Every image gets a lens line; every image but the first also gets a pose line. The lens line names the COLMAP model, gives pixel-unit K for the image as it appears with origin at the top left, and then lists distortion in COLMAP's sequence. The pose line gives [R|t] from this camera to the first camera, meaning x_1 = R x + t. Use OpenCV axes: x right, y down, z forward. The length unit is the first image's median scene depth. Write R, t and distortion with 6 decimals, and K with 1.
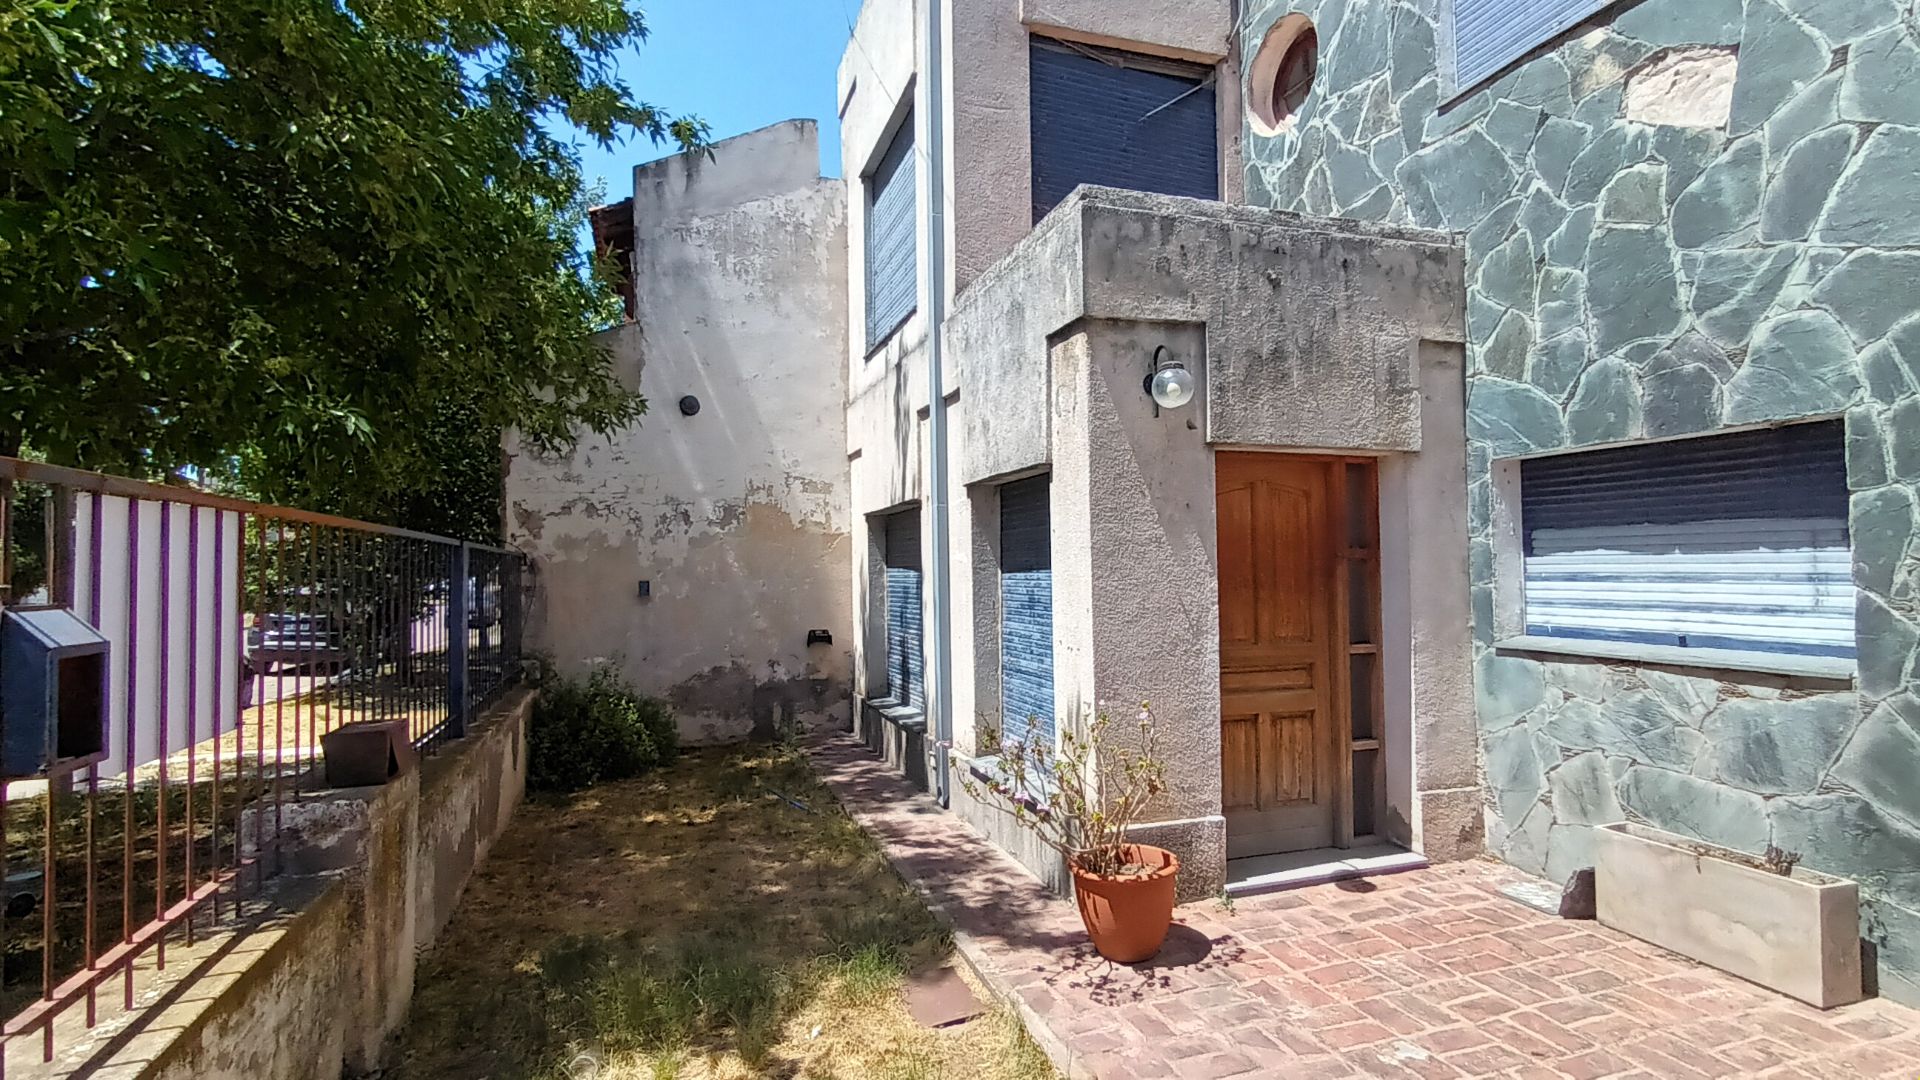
lens RADIAL K [[952.3, 0, 956.3], [0, 952.3, 536.3], [0, 0, 1]] dist [0.002707, 0.005843]
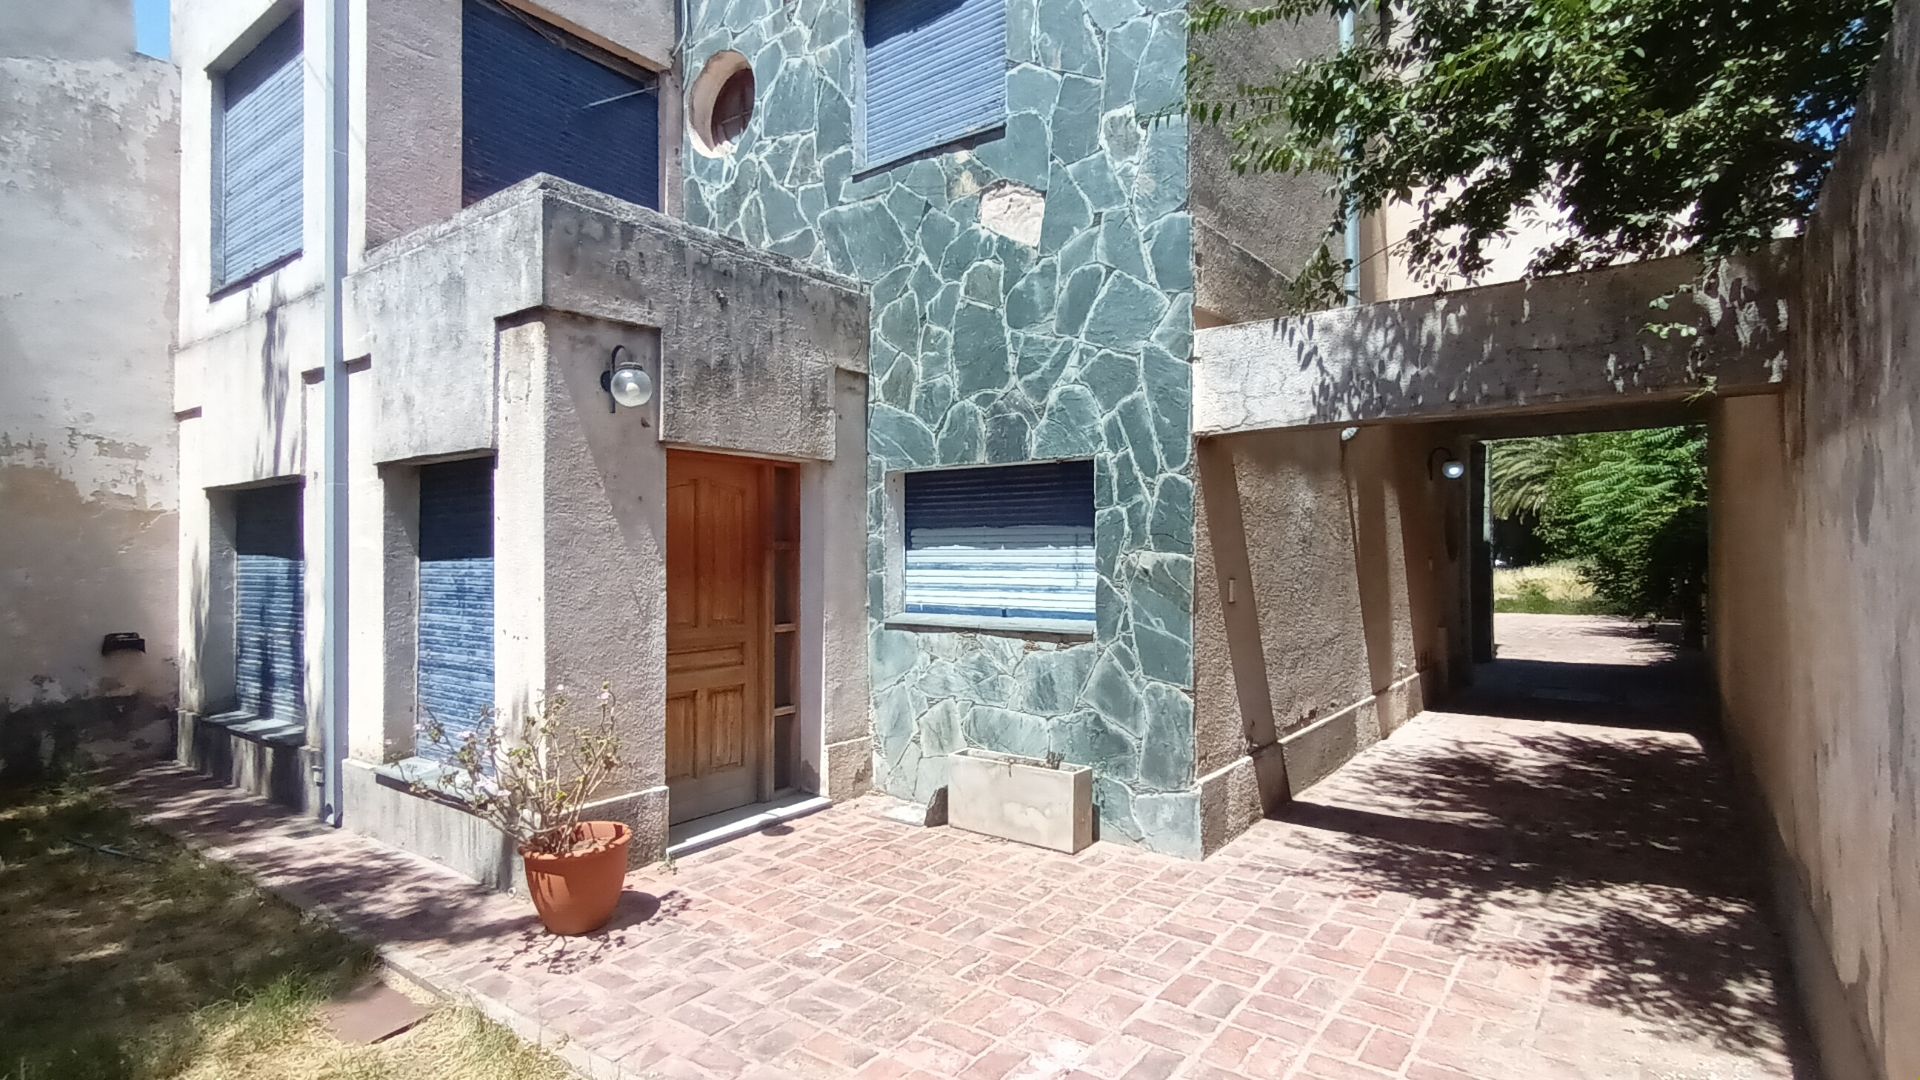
lens RADIAL K [[952.3, 0, 959.2], [0, 952.3, 534.2], [0, 0, 1]] dist [0.002707, 0.005843]
pose [[0.817281, 0.020477, 0.575875, -0.074812], [-0.025867, 0.999665, 0.001164, -0.003011], [-0.575658, -0.015848, 0.817537, -0.072287]]
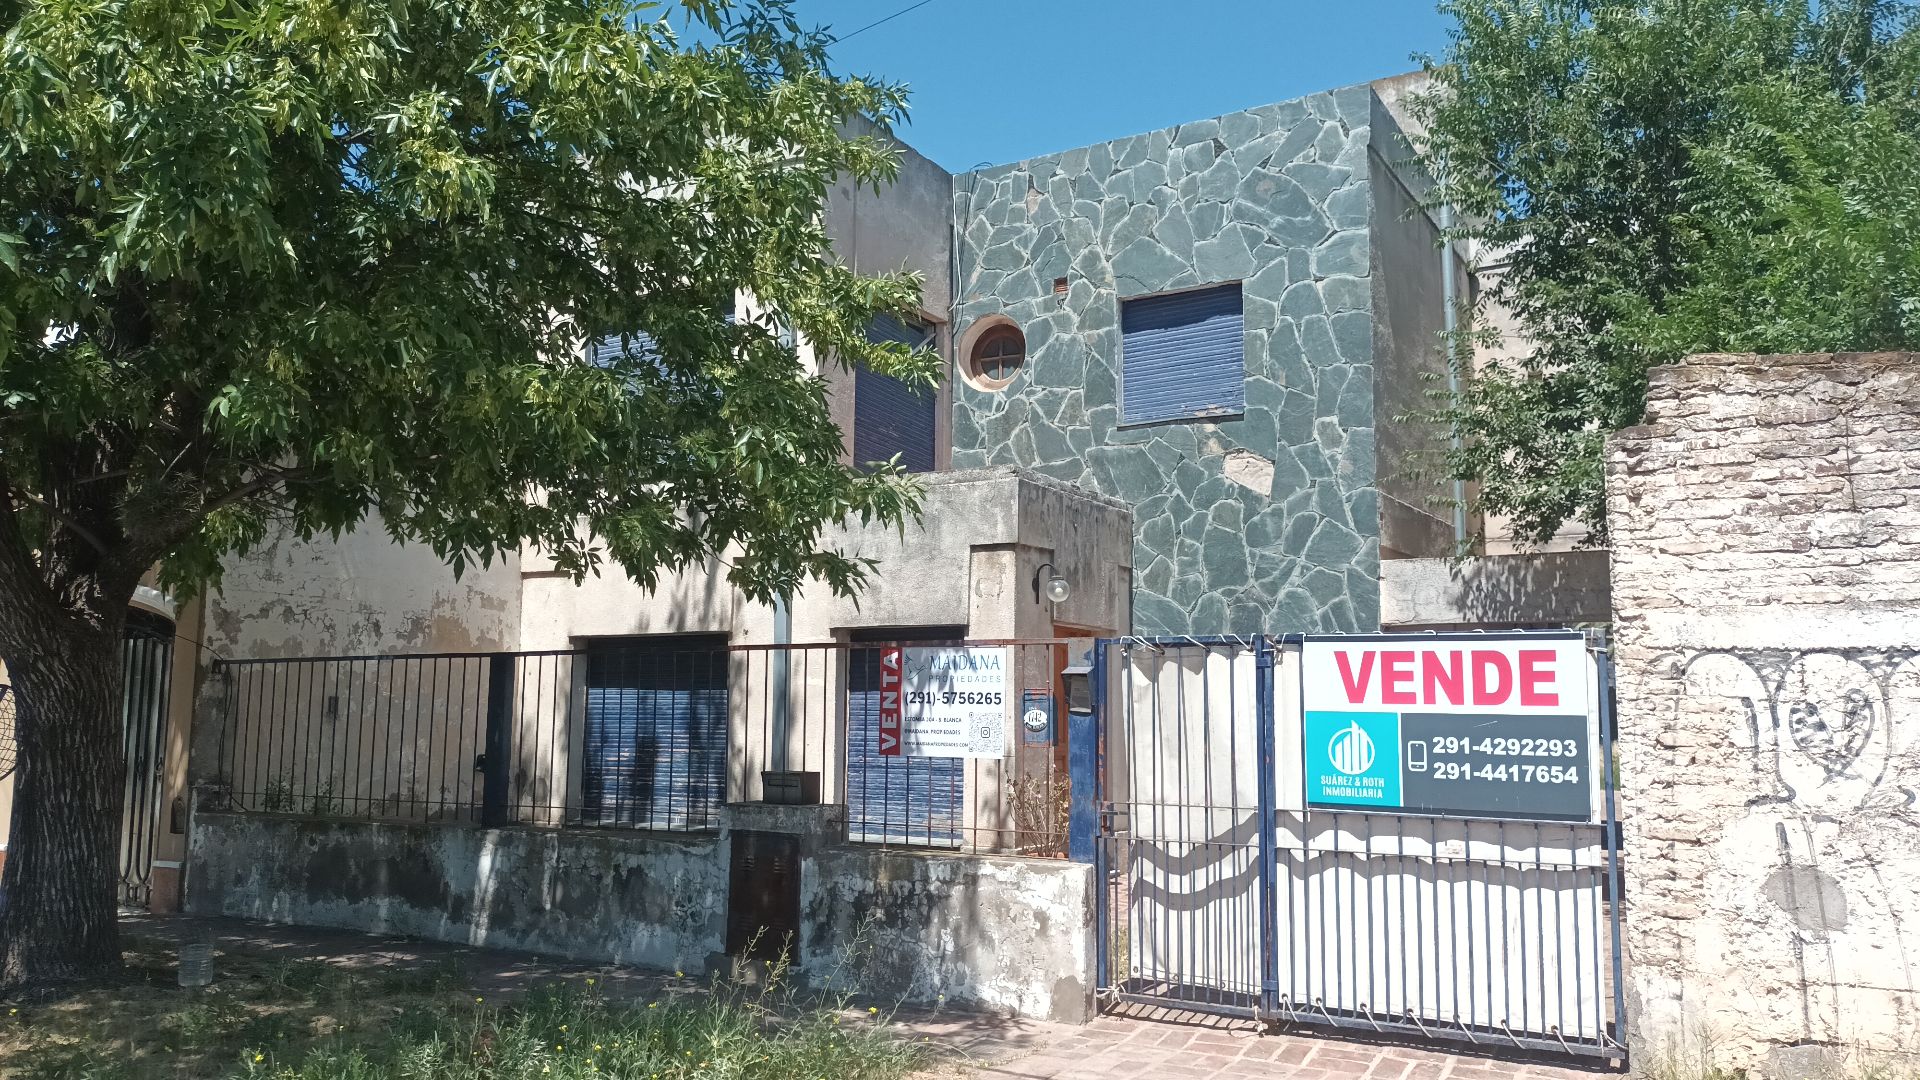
lens RADIAL K [[1391.0, 0, 958.7], [0, 1391.0, 544.9], [0, 0, 1]] dist [0.048586, -0.000741]
pose [[0.755945, 0.101465, 0.646725, -1.445598], [-0.043606, 0.993526, -0.104905, 0.034804], [-0.653182, 0.051101, 0.755475, -0.754166]]
